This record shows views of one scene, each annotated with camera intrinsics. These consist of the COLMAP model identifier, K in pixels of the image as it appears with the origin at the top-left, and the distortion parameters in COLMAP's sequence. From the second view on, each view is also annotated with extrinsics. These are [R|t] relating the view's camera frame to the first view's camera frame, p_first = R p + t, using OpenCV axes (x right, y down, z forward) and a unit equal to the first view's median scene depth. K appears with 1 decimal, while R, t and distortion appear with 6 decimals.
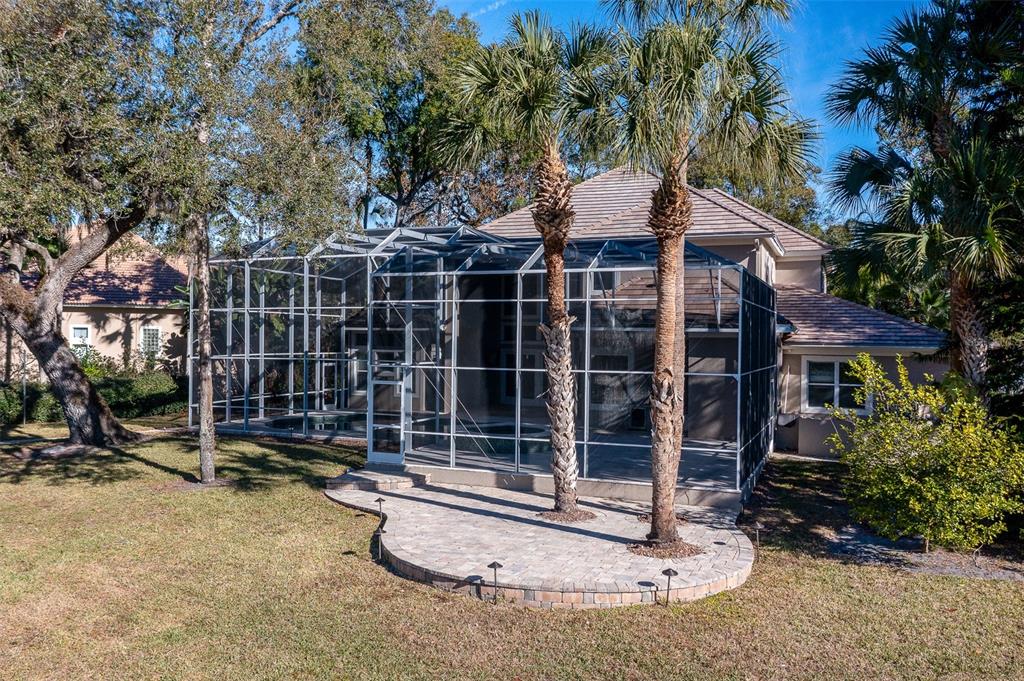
lens RADIAL K [[821.5, 0, 512.7], [0, 821.5, 340.6], [0, 0, 1]] dist [-0.012541, -0.003333]
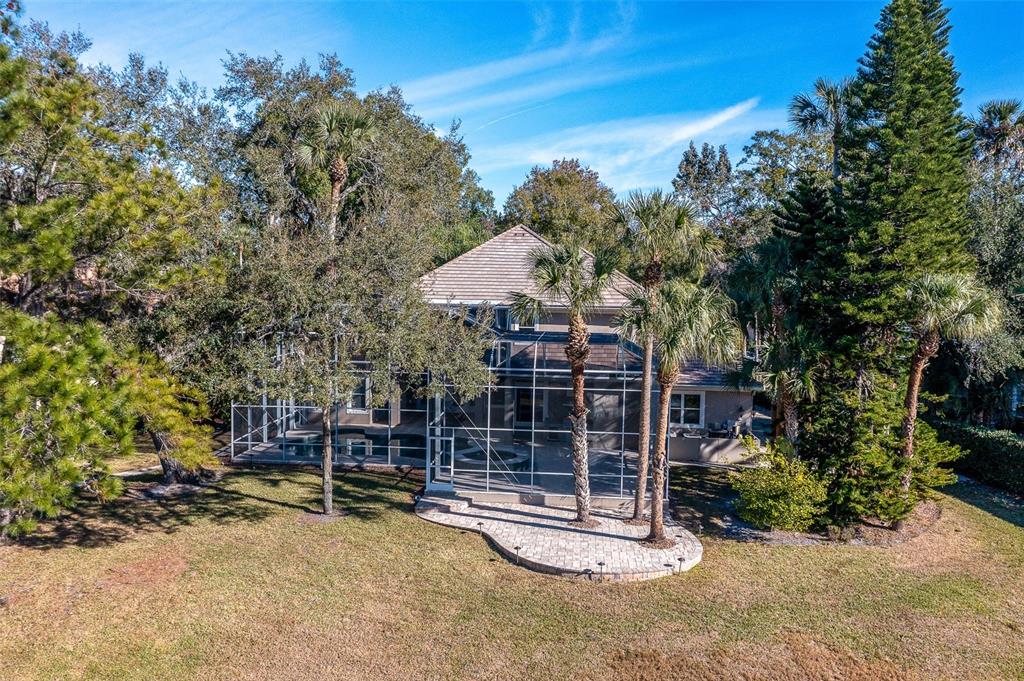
lens RADIAL K [[821.5, 0, 511.2], [0, 821.5, 339.6], [0, 0, 1]] dist [-0.012541, -0.003333]
pose [[0.953761, -0.017422, 0.300060, -0.589203], [-0.006813, 0.996809, 0.079532, -0.308759], [-0.300488, -0.077899, 0.950599, -0.573814]]
